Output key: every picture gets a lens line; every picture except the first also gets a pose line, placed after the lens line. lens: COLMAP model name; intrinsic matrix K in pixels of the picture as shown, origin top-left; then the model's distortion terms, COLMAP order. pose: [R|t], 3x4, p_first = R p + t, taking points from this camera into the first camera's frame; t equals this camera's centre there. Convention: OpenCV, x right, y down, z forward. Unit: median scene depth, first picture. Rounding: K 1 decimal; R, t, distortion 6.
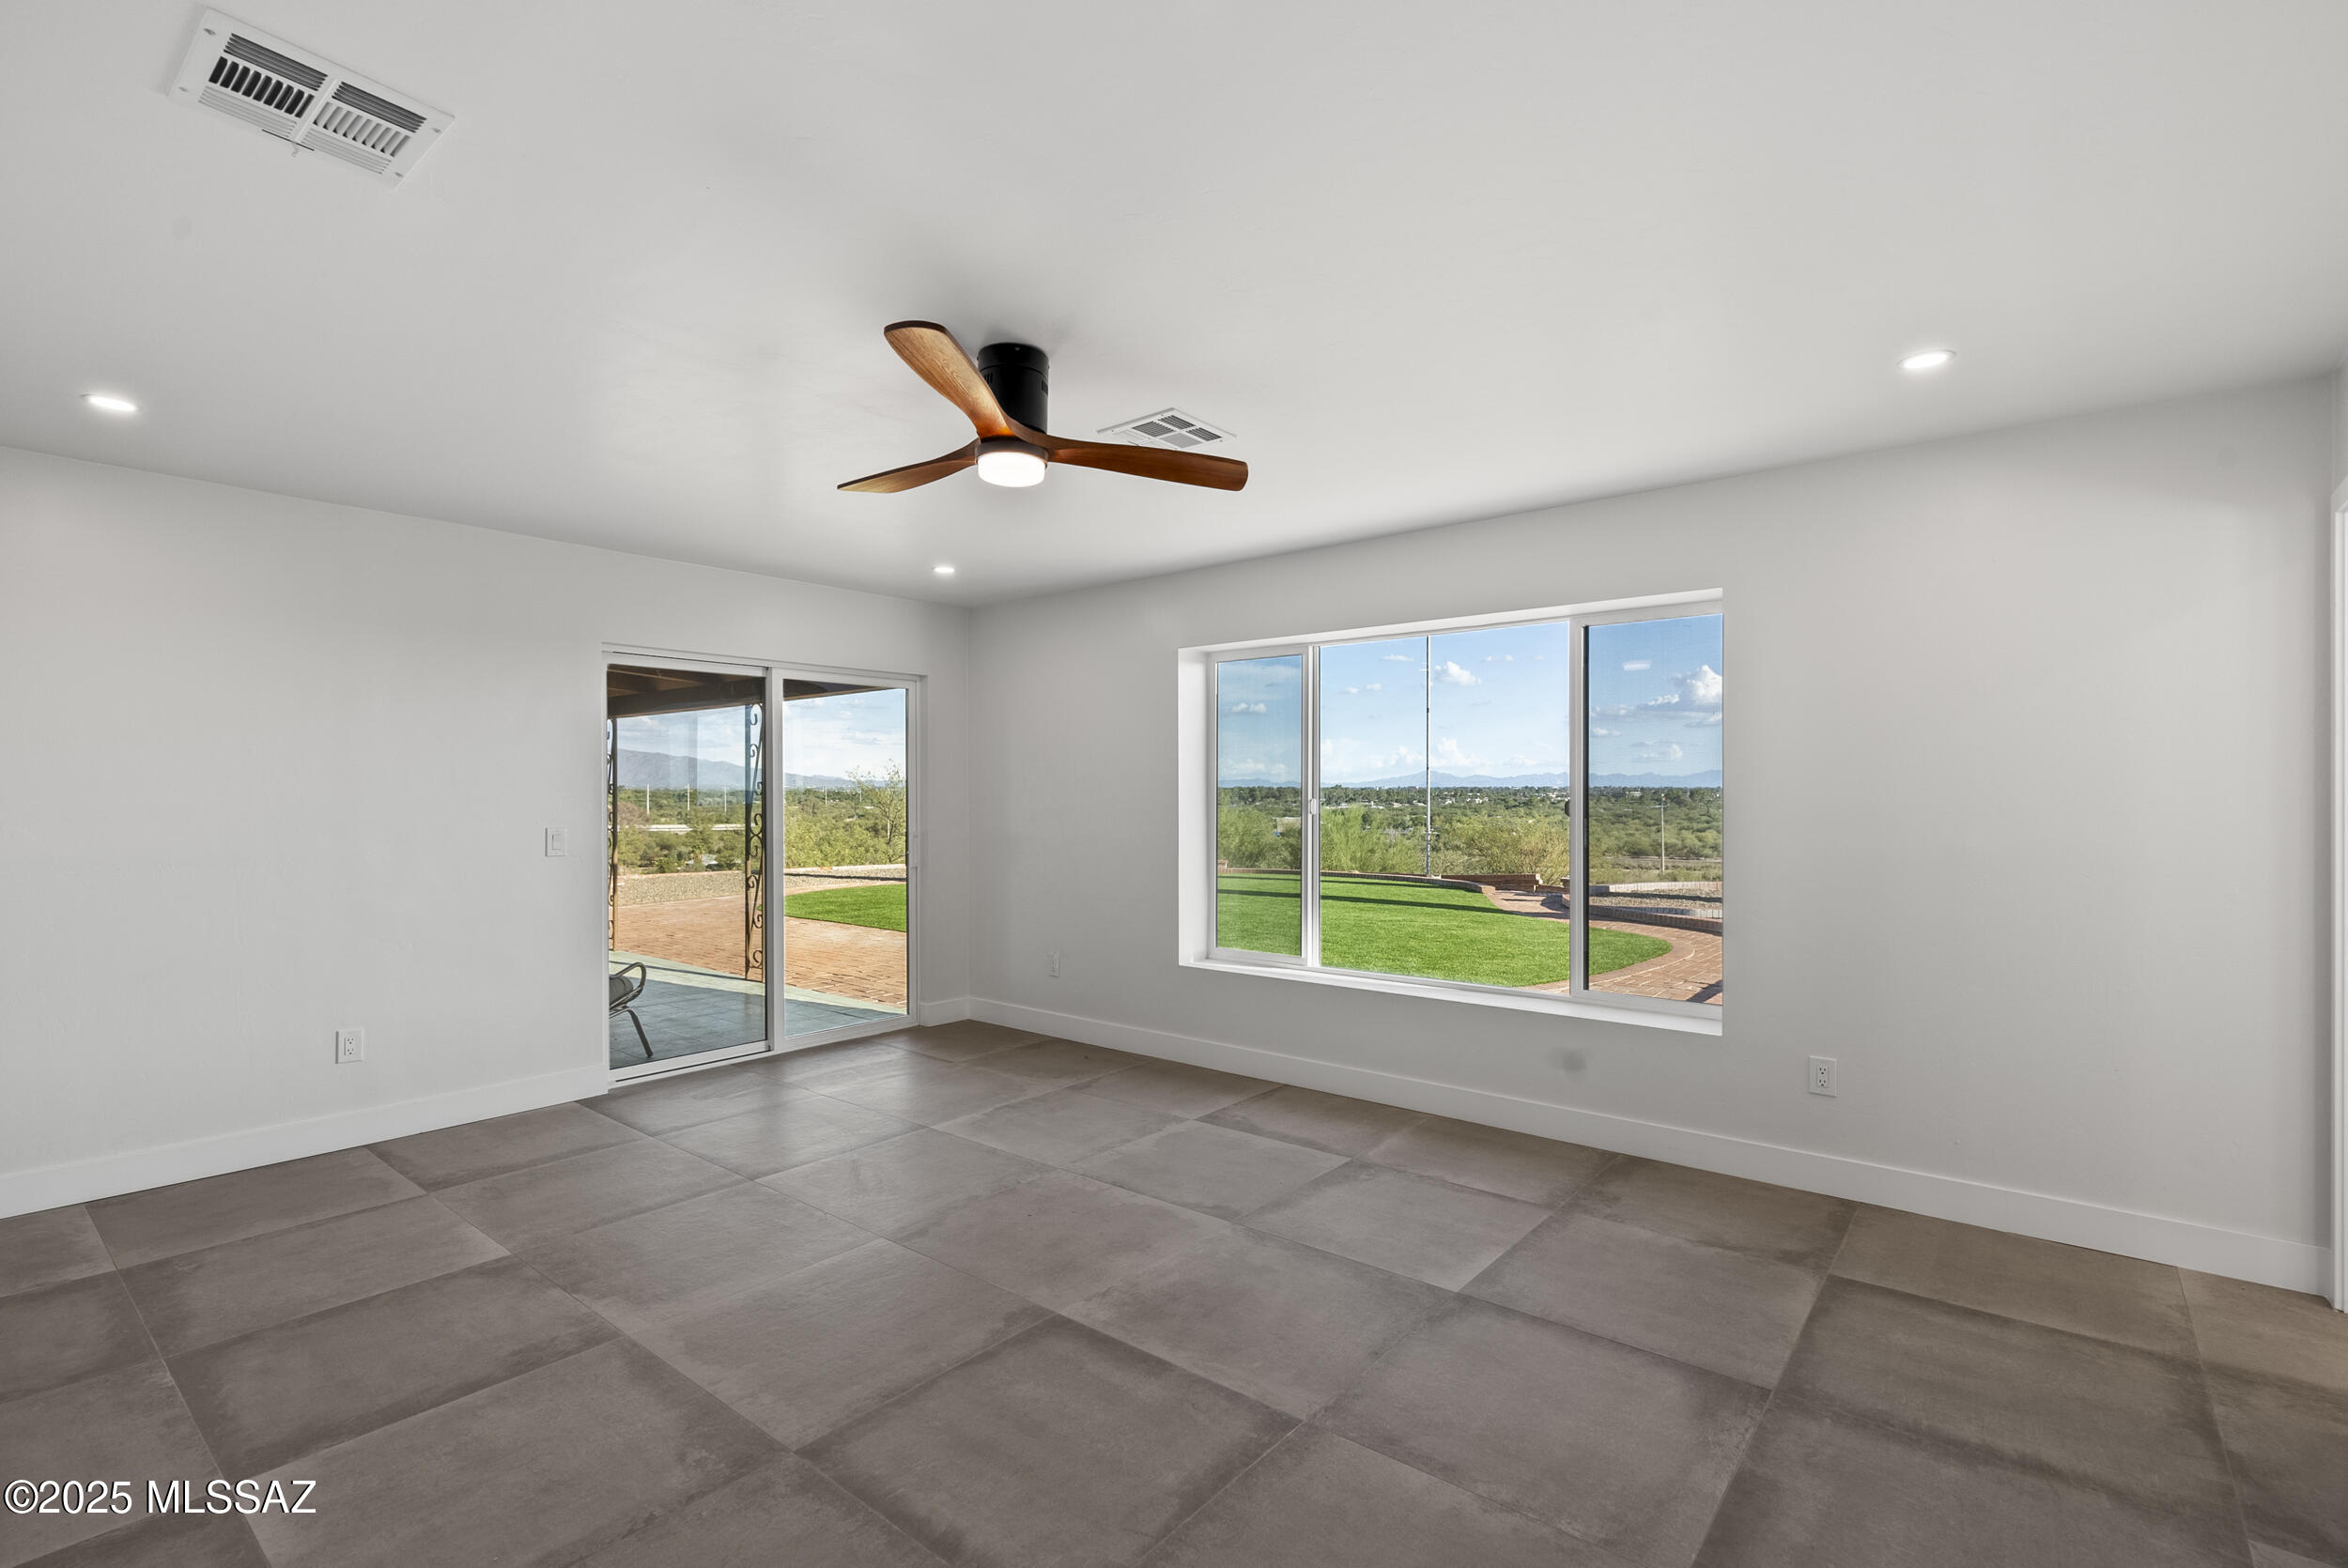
lens RADIAL K [[1066.6, 0, 1178.3], [0, 1066.6, 799.9], [0, 0, 1]] dist [-0.002925, 0.000380]
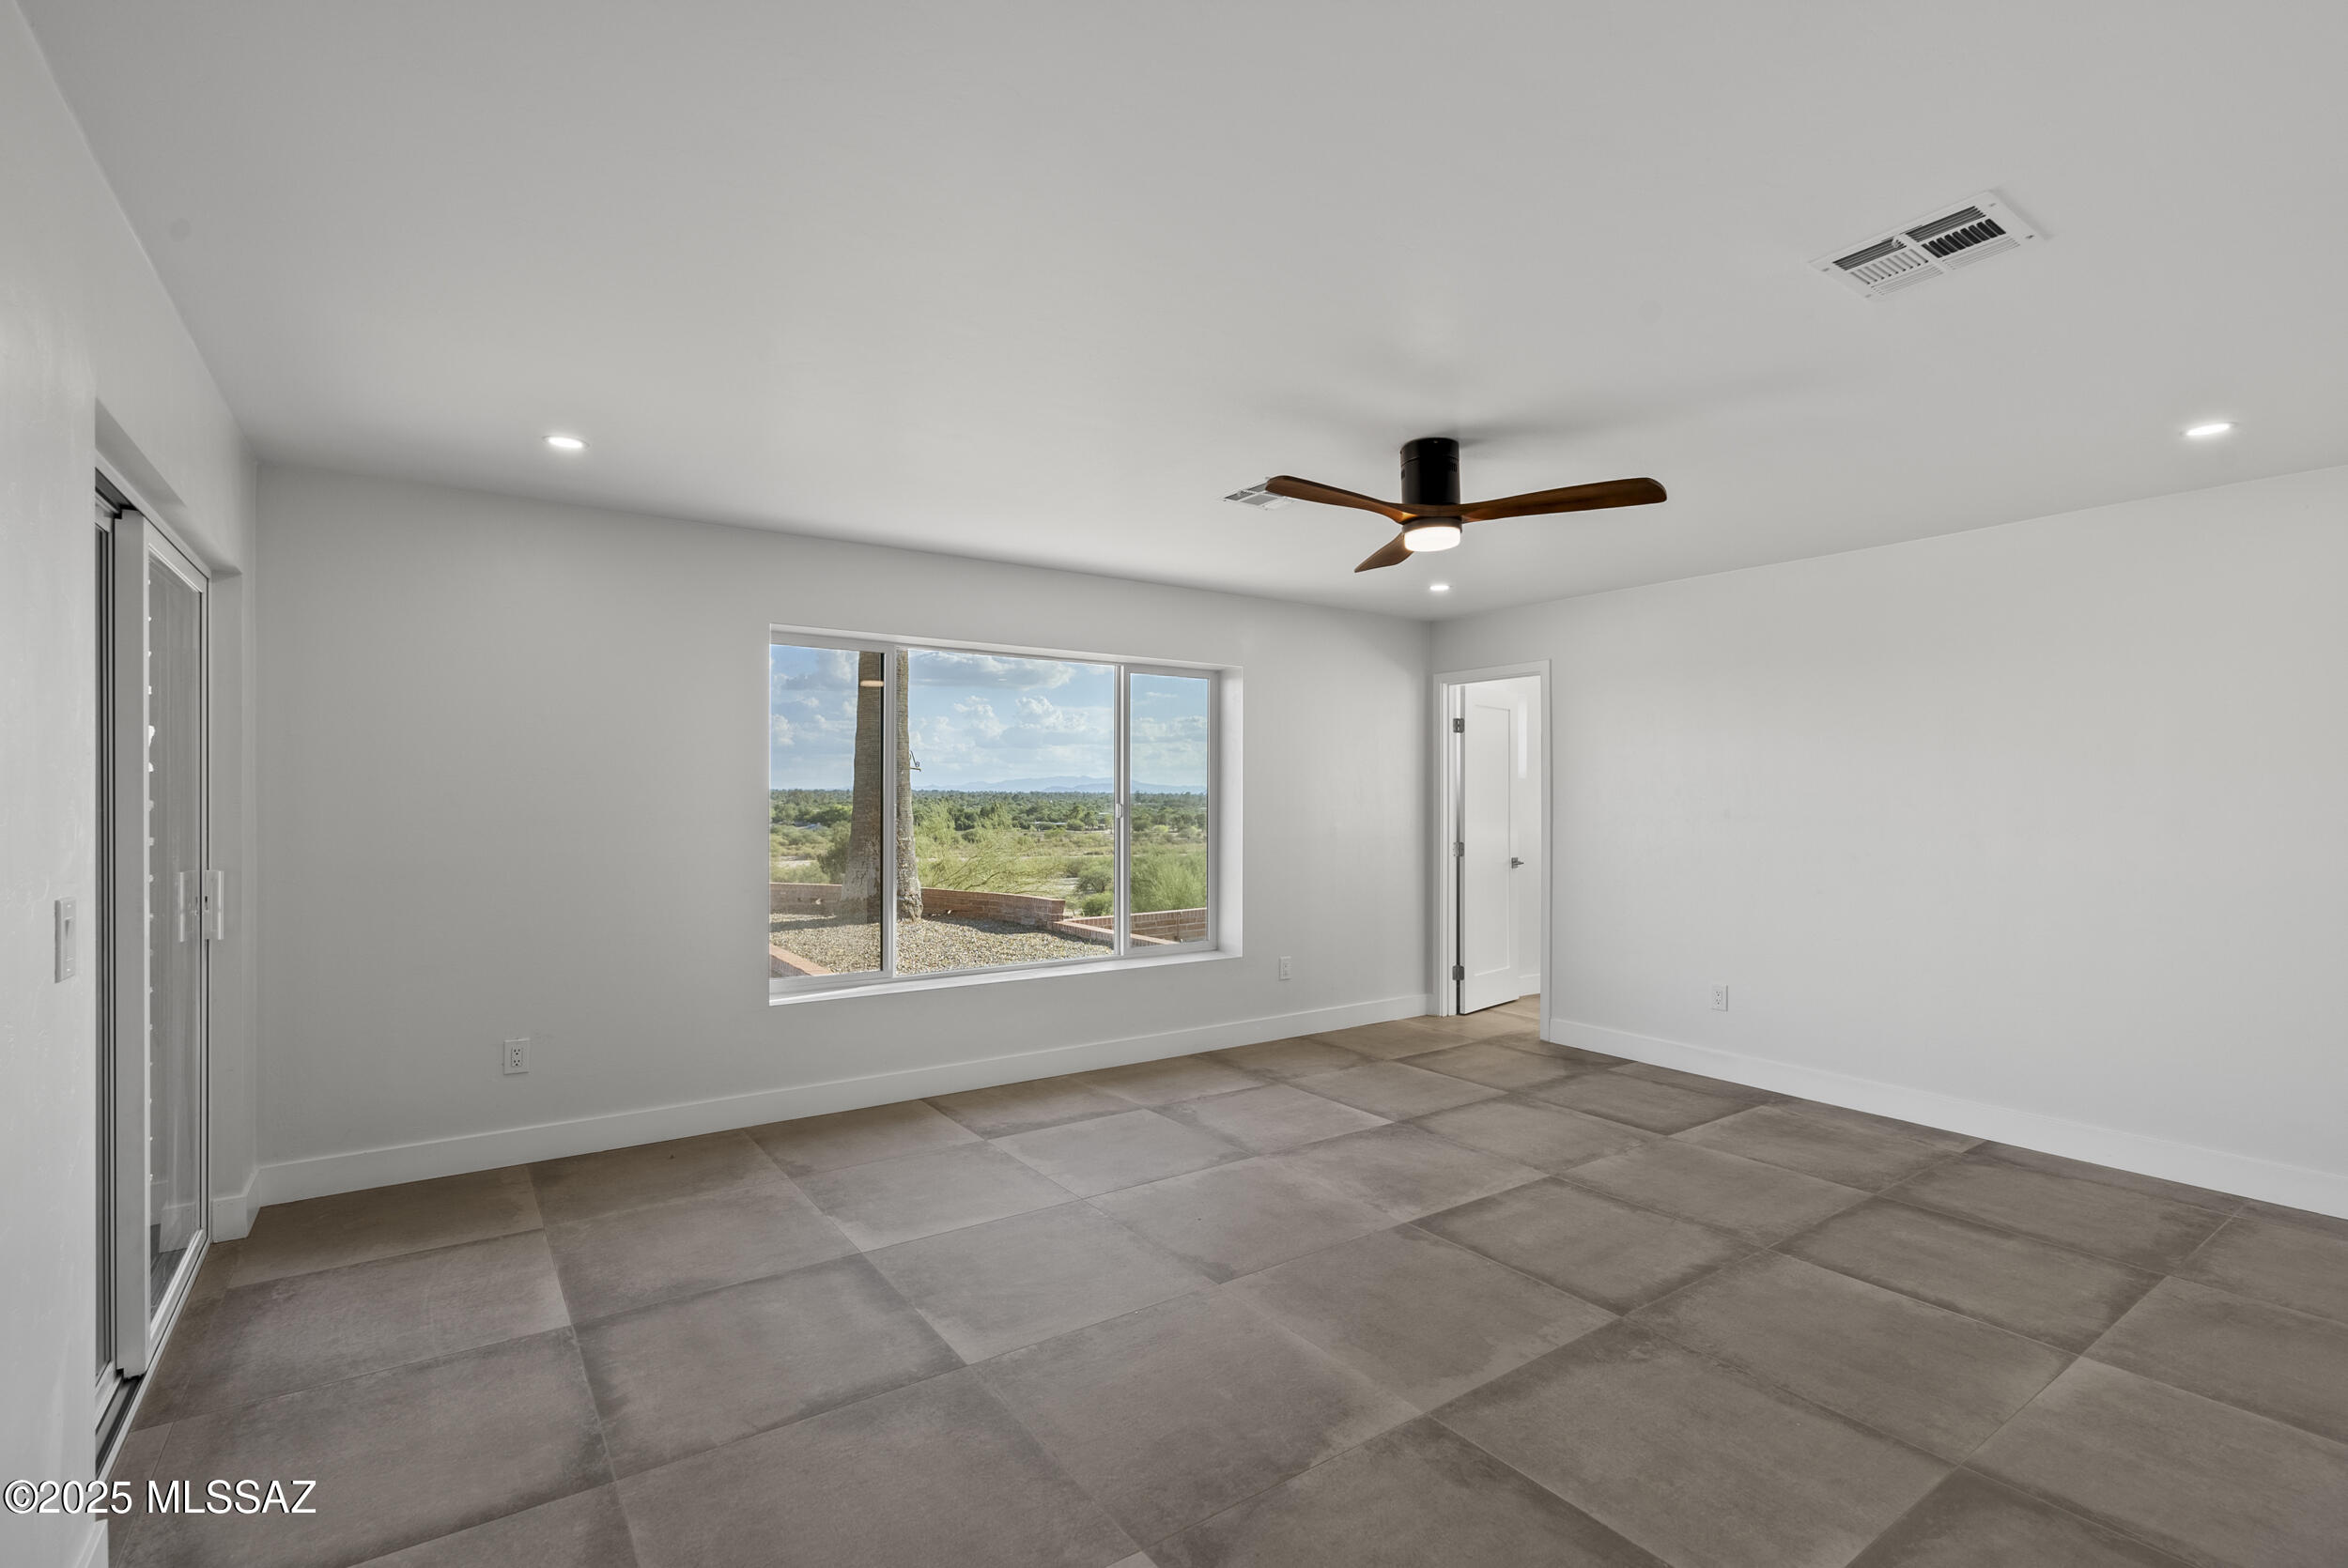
lens RADIAL K [[1066.6, 0, 1178.3], [0, 1066.6, 799.9], [0, 0, 1]] dist [-0.002925, 0.000380]
pose [[0.269080, -0.000853, 0.963117, -1.311702], [-0.000365, 0.999999, 0.000988, -0.009170], [-0.963118, -0.000618, 0.269080, 0.880418]]
